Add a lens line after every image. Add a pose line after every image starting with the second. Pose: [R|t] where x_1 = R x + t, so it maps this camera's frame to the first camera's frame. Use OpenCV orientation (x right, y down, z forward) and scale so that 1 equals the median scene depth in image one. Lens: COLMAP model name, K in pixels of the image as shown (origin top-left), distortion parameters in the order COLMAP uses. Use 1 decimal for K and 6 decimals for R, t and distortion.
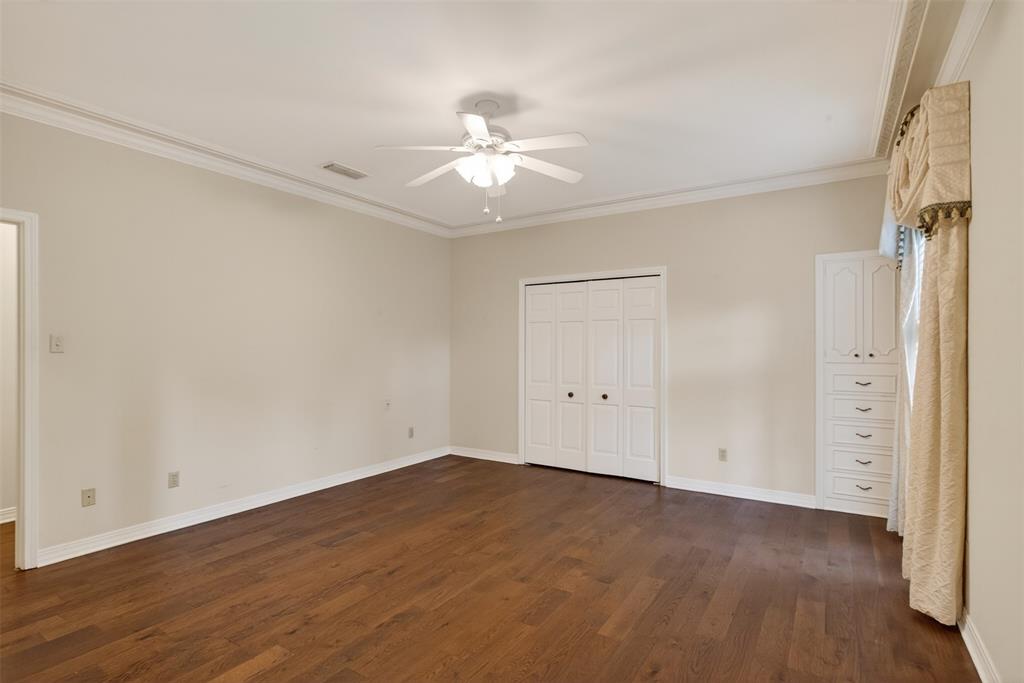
lens RADIAL K [[510.9, 0, 511.2], [0, 510.9, 342.7], [0, 0, 1]] dist [-0.009216, -0.000294]
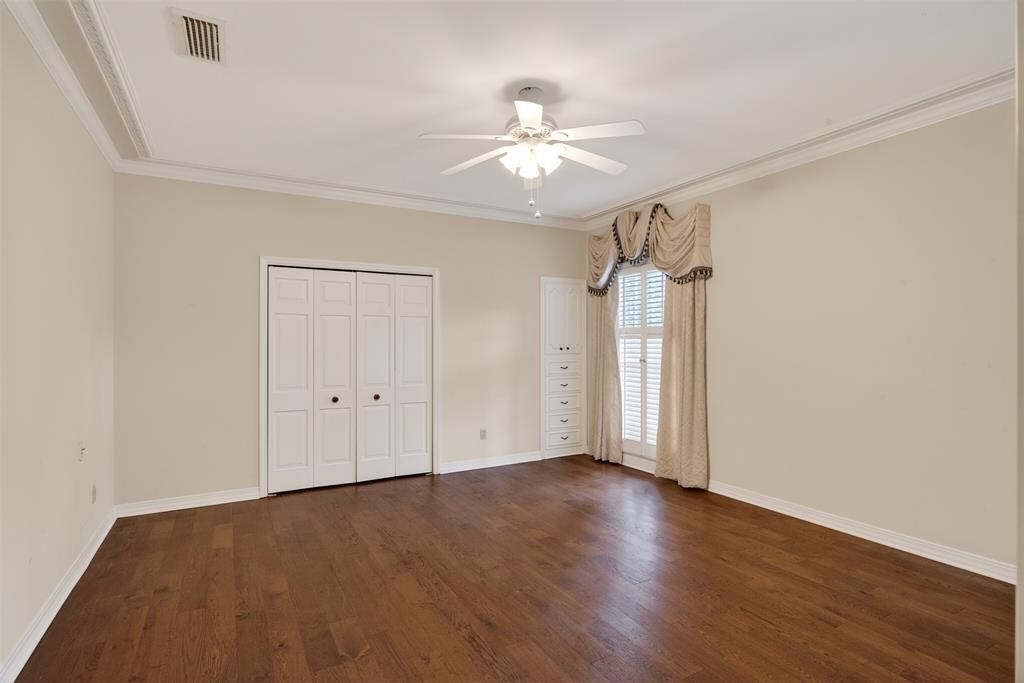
lens RADIAL K [[510.9, 0, 513.7], [0, 510.9, 343.1], [0, 0, 1]] dist [-0.009216, -0.000294]
pose [[0.468417, -0.003368, 0.883501, -0.615089], [-0.001274, 0.999989, 0.004488, 0.001712], [-0.883507, -0.003228, 0.468407, 0.389654]]
